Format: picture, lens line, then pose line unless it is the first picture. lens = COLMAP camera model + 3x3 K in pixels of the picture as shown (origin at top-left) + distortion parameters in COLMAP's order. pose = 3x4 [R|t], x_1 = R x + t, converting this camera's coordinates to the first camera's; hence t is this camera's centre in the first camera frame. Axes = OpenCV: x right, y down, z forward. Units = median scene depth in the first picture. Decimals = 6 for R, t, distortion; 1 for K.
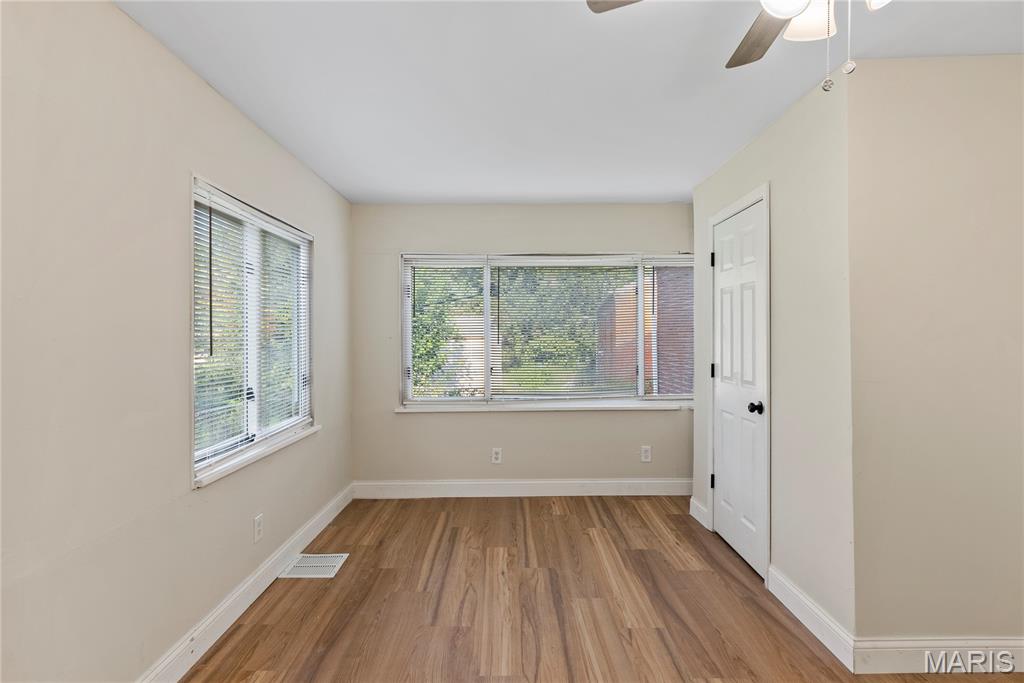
lens RADIAL K [[511.9, 0, 514.6], [0, 511.9, 334.8], [0, 0, 1]] dist [-0.001709, 0.000268]
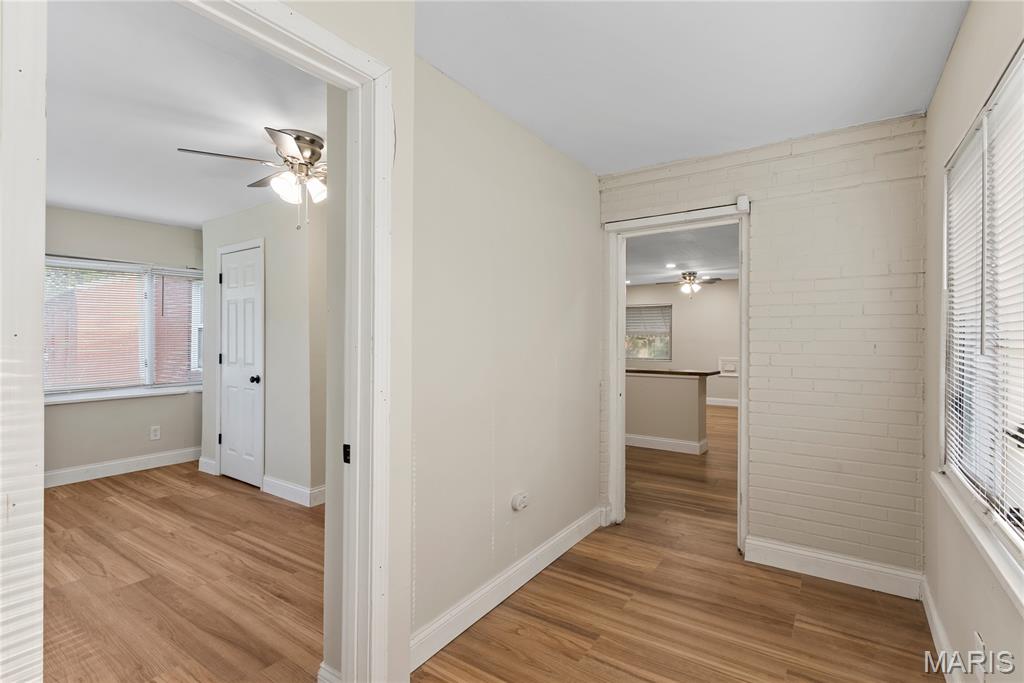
lens RADIAL K [[489.0, 0, 510.6], [0, 489.0, 340.9], [0, 0, 1]] dist [0.002672, -0.000212]
pose [[0.573490, 0.000459, 0.819212, -0.283285], [-0.005488, 0.999980, 0.003282, 0.014552], [-0.819194, -0.006379, 0.573481, -0.460655]]
